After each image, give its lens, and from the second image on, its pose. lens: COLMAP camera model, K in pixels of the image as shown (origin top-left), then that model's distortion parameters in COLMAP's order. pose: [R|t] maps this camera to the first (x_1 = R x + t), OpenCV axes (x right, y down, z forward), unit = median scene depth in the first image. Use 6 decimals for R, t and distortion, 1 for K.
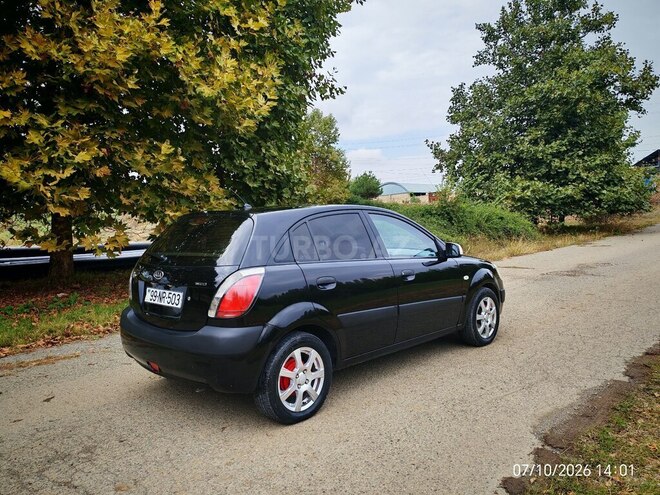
lens RADIAL K [[495.6, 0, 322.7], [0, 495.6, 245.9], [0, 0, 1]] dist [0.043211, -0.057171]
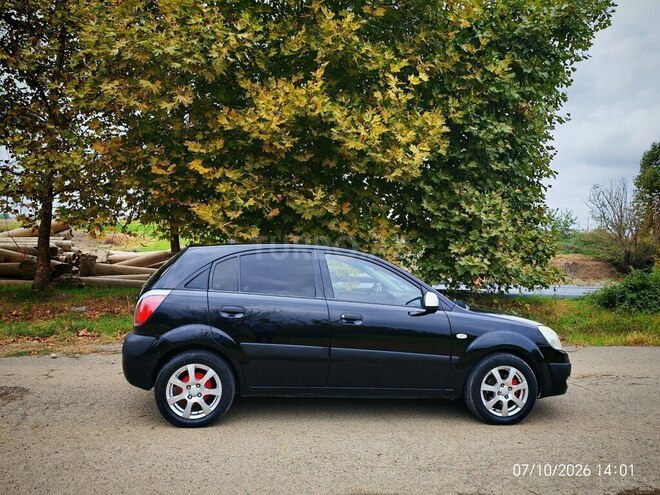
lens RADIAL K [[495.6, 0, 322.7], [0, 495.6, 245.9], [0, 0, 1]] dist [0.043211, -0.057171]
pose [[0.795644, 0.044041, -0.604161, 0.138331], [-0.093269, 0.994367, -0.050343, -0.005814], [0.598541, 0.096404, 0.795270, 0.035404]]
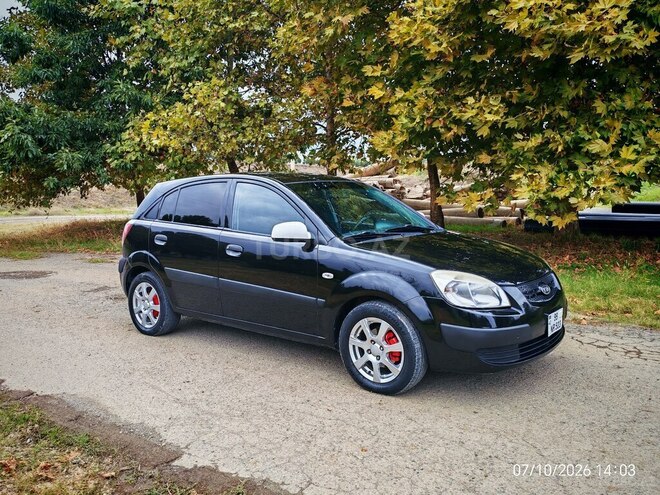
lens RADIAL K [[559.1, 0, 327.4], [0, 559.1, 240.3], [0, 0, 1]] dist [0.087690, -0.119399]
pose [[0.125390, 0.120511, -0.984761, 0.241437], [-0.040920, 0.992379, 0.116233, -0.017907], [0.991263, 0.025722, 0.129366, 0.202807]]
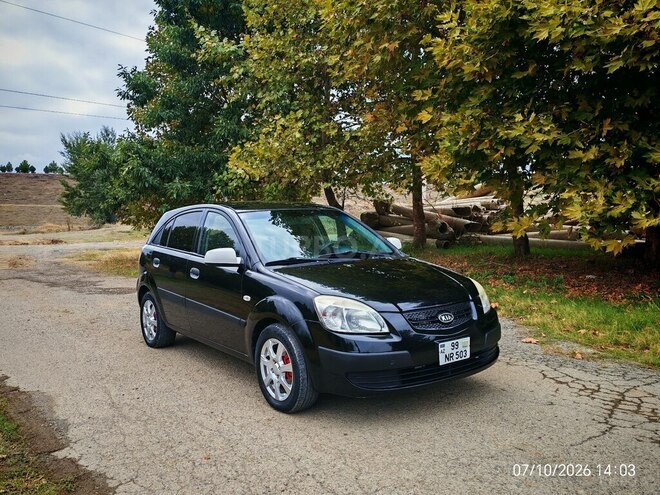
lens RADIAL K [[557.8, 0, 330.0], [0, 557.8, 247.5], [0, 0, 1]] dist [0.111863, -0.162342]
pose [[-0.130138, 0.095455, -0.986890, 0.252726], [-0.020138, 0.994895, 0.098885, -0.023143], [0.991291, 0.032742, -0.127551, 0.279617]]
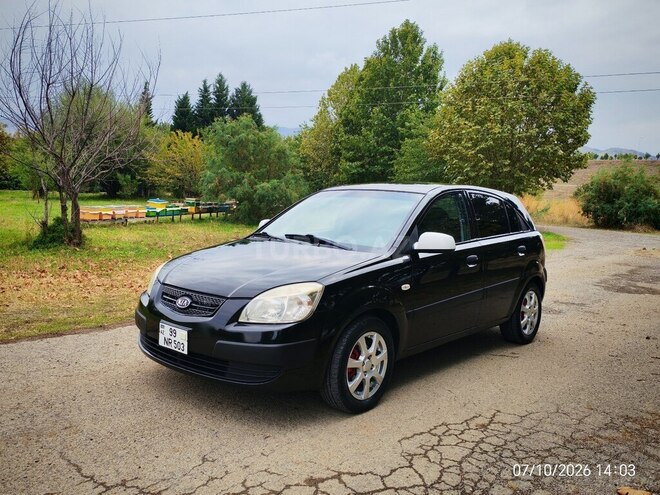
lens RADIAL K [[557.8, 0, 330.0], [0, 557.8, 247.5], [0, 0, 1]] dist [0.111863, -0.162342]
pose [[-0.996379, -0.003478, -0.084954, 0.048919], [-0.015575, 0.989723, 0.142149, -0.024202], [0.083587, 0.142958, -0.986193, 0.455087]]
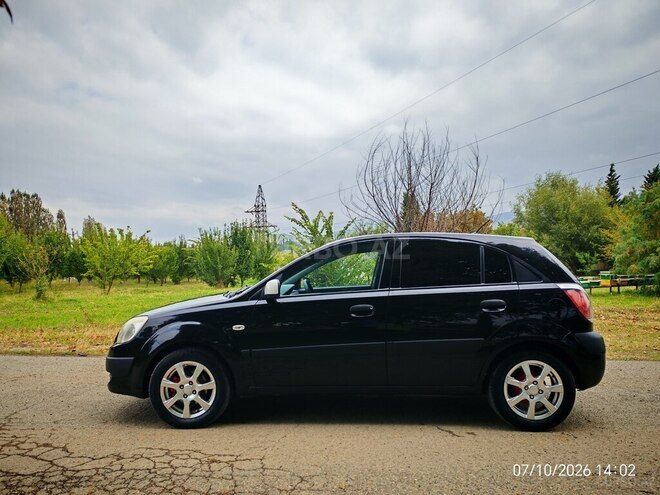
lens RADIAL K [[500.5, 0, 330.0], [0, 500.5, 247.5], [0, 0, 1]] dist [0.044906, -0.041377]
pose [[-0.685413, 0.067165, 0.725050, -0.145249], [0.065752, 0.997378, -0.030235, -0.008162], [-0.725180, 0.026950, -0.688032, 0.383134]]
